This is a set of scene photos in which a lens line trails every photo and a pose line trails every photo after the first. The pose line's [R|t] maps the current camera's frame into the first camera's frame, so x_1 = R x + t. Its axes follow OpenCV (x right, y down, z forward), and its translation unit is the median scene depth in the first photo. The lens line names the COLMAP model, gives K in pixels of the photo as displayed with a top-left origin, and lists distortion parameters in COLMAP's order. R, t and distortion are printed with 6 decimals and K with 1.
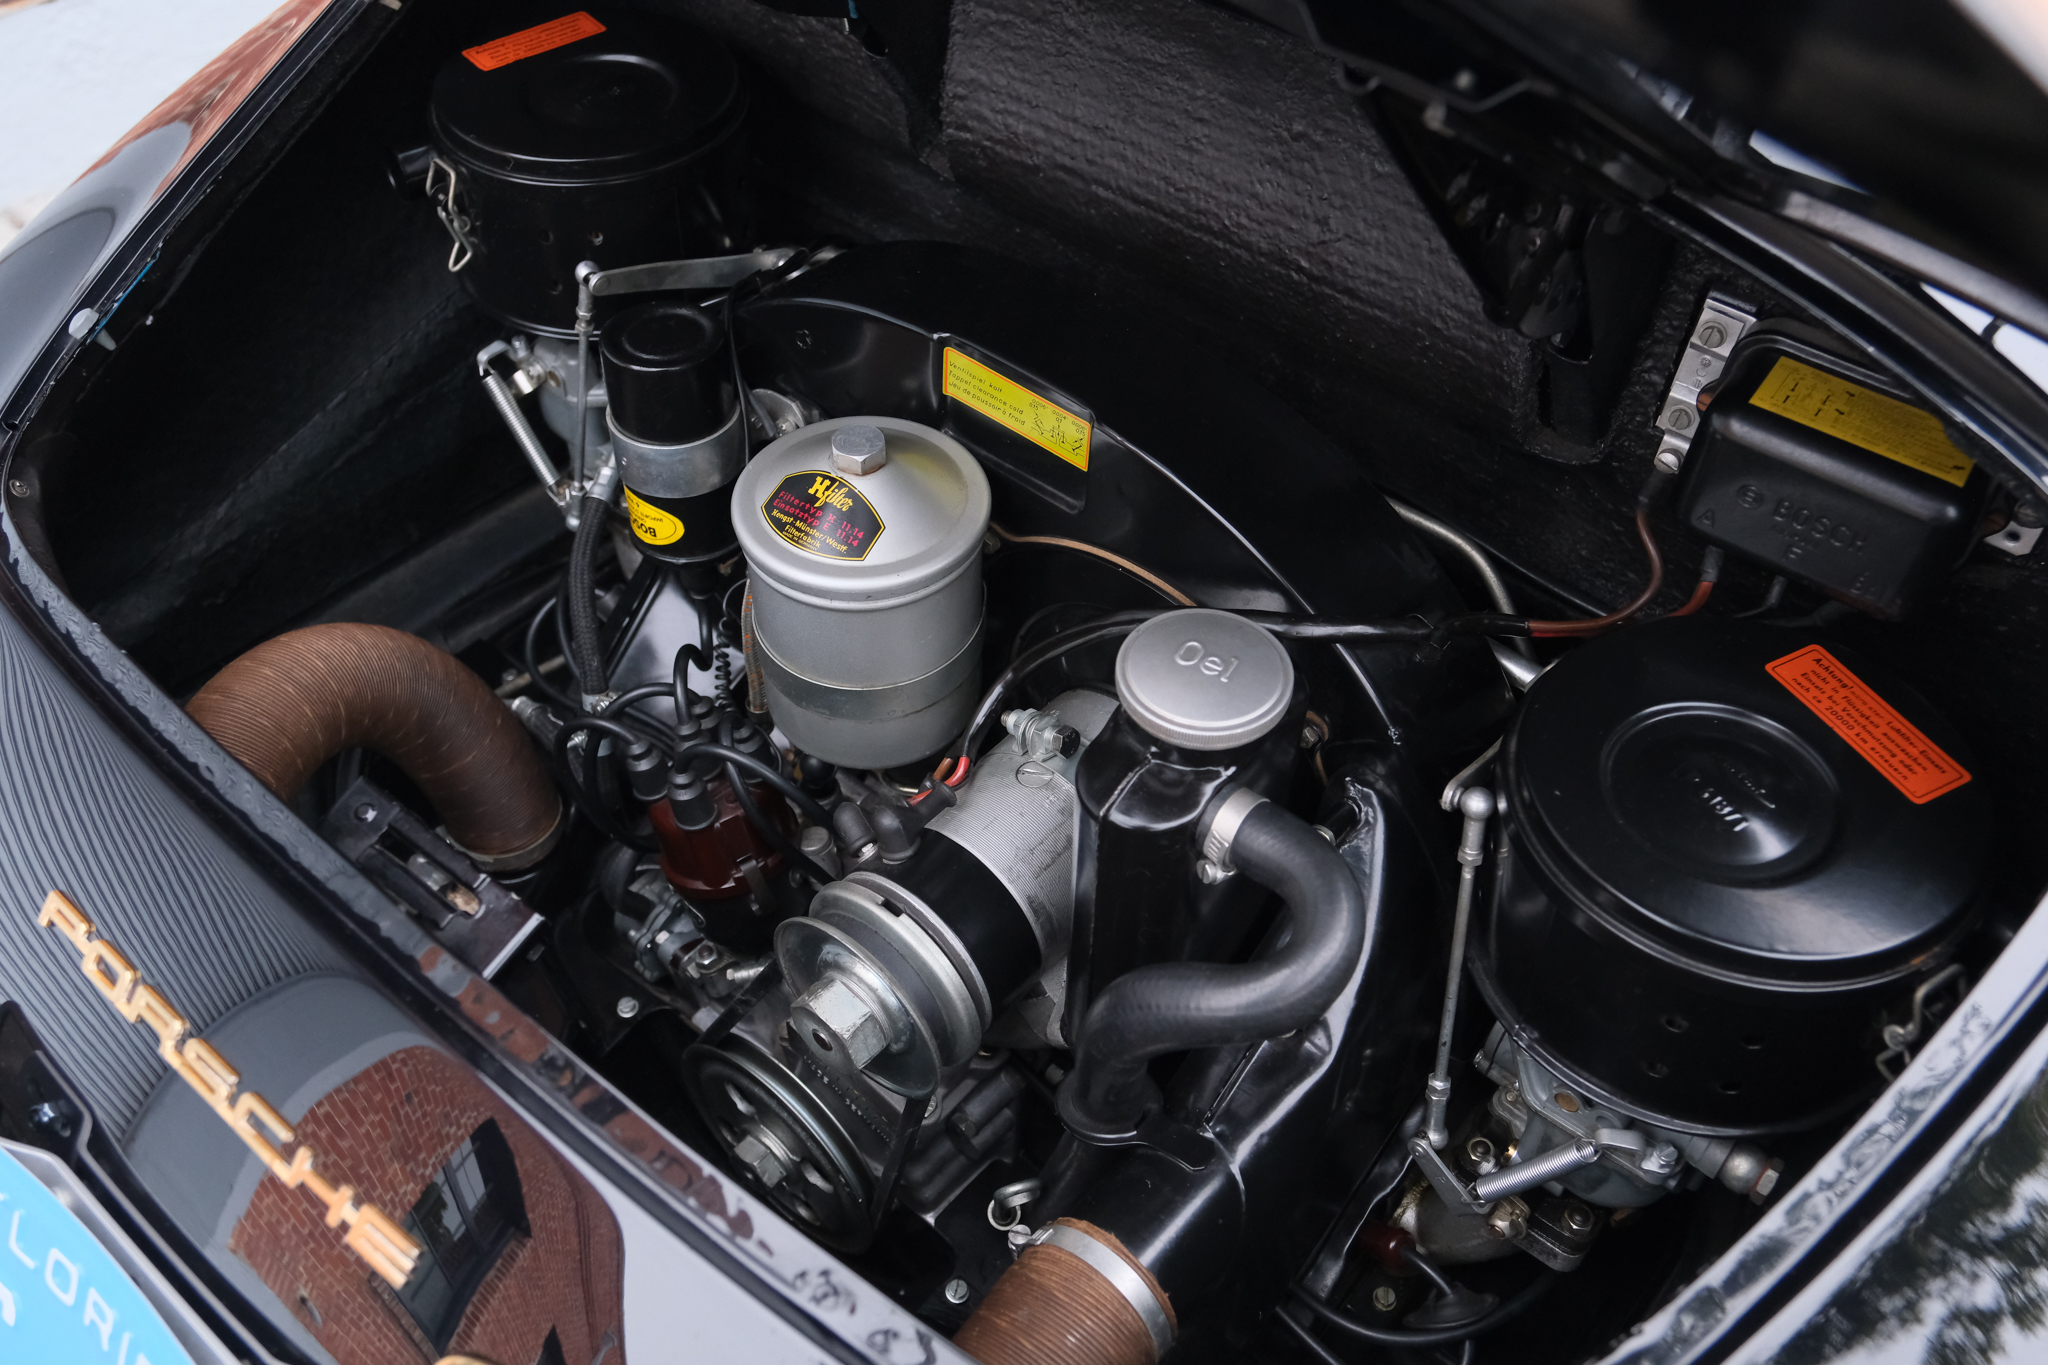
lens RADIAL K [[1681.4, 0, 1026.9], [0, 1681.4, 642.3], [0, 0, 1]] dist [-0.005425, -0.011407]
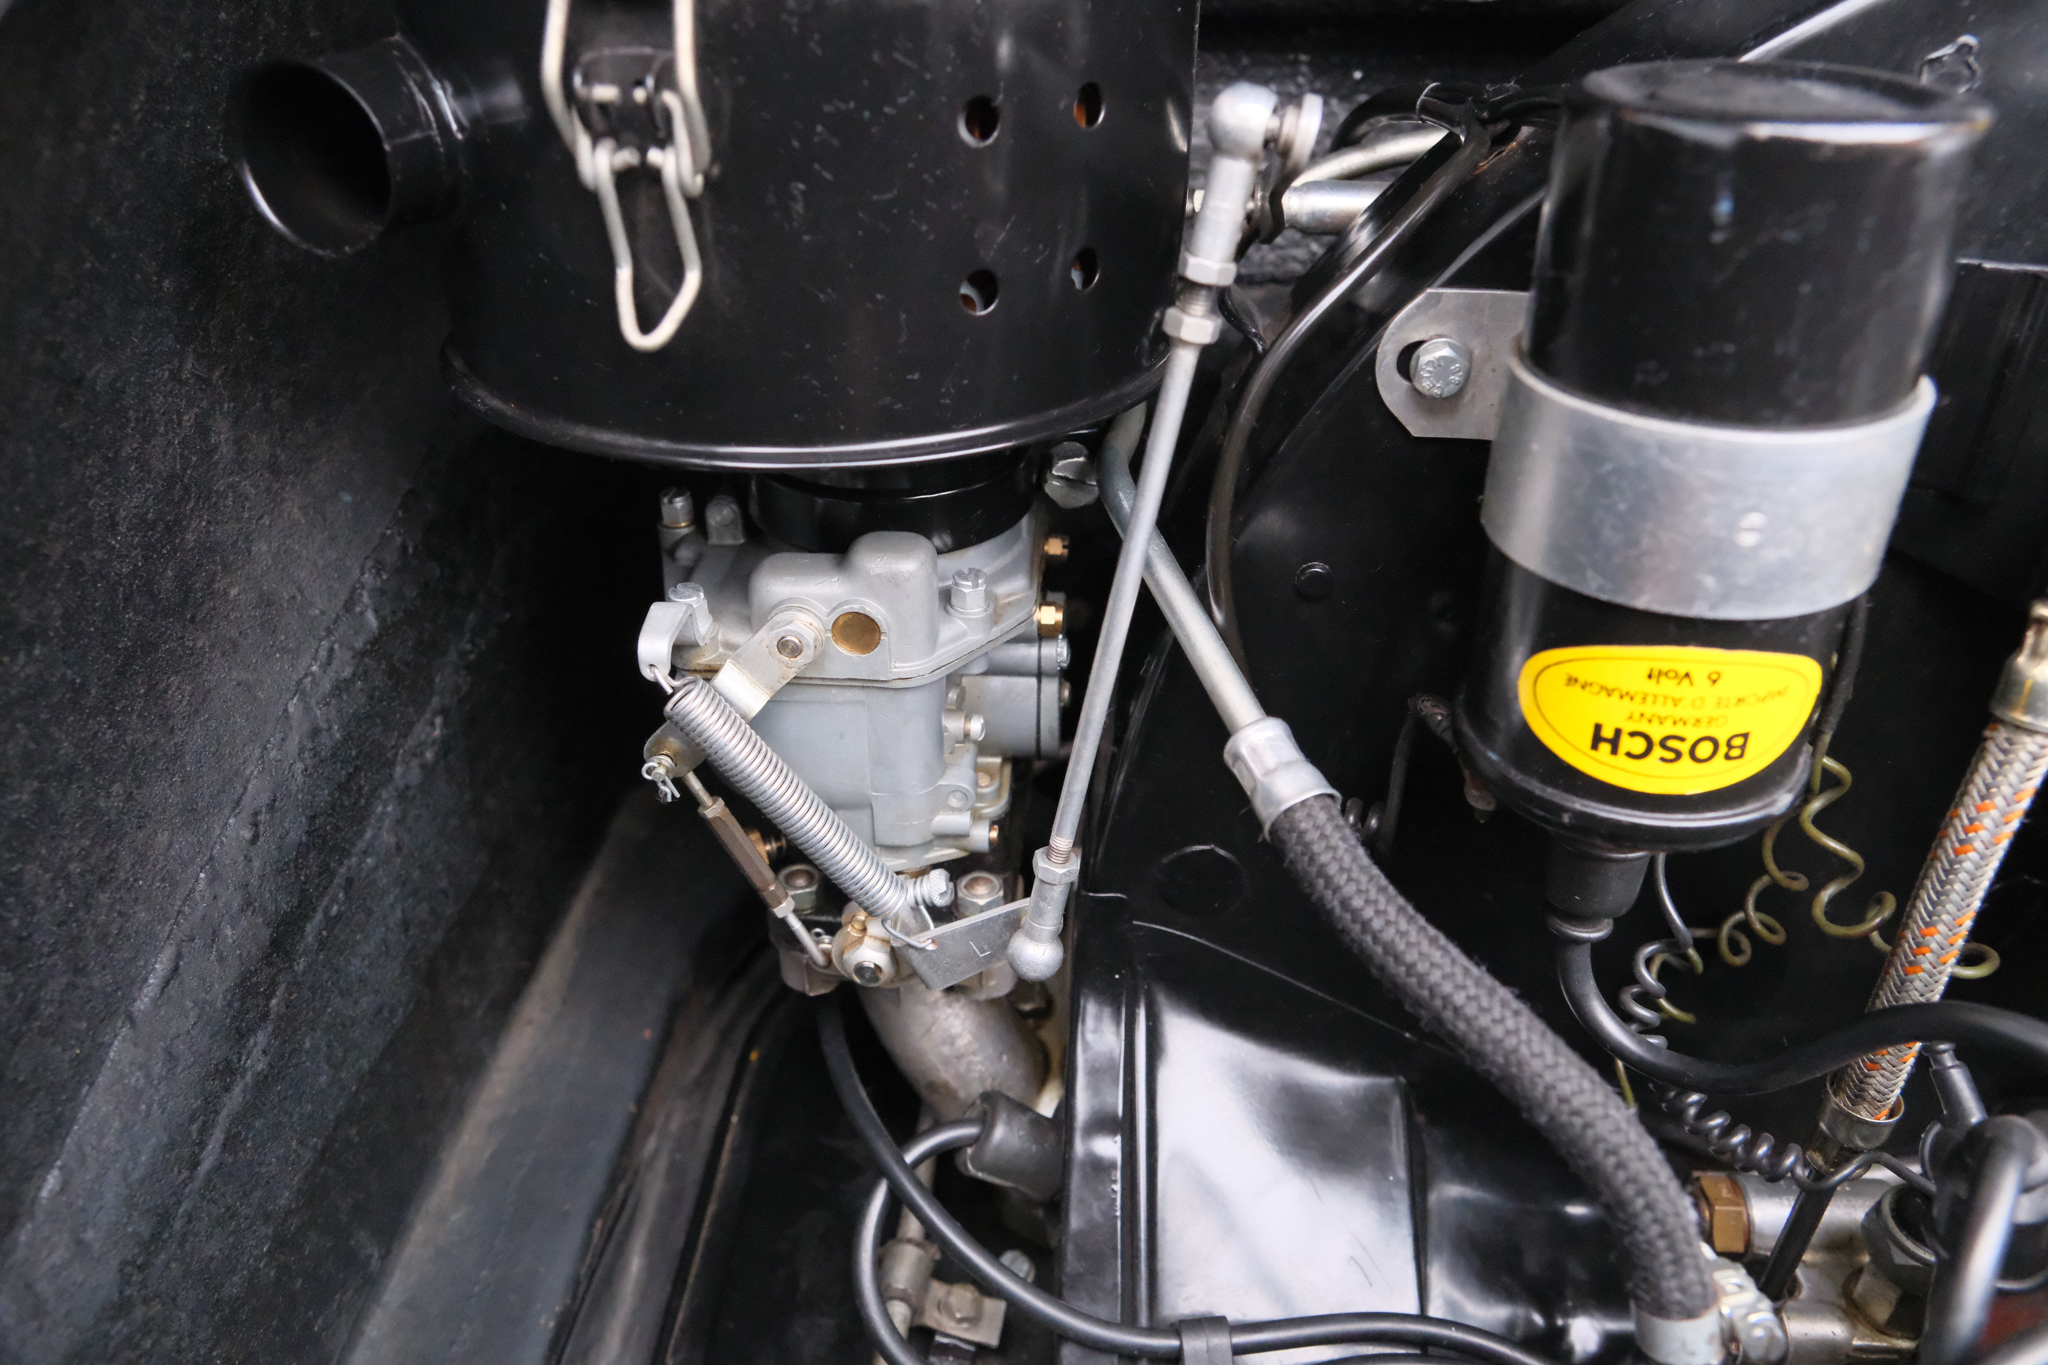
lens RADIAL K [[1402.8, 0, 1016.9], [0, 1402.8, 678.2], [0, 0, 1]] dist [-0.019248, -0.000689]
pose [[0.802457, -0.341952, 0.489012, -0.523440], [0.440357, 0.892393, -0.098591, -0.126776], [-0.402677, 0.294455, 0.866688, 0.903949]]
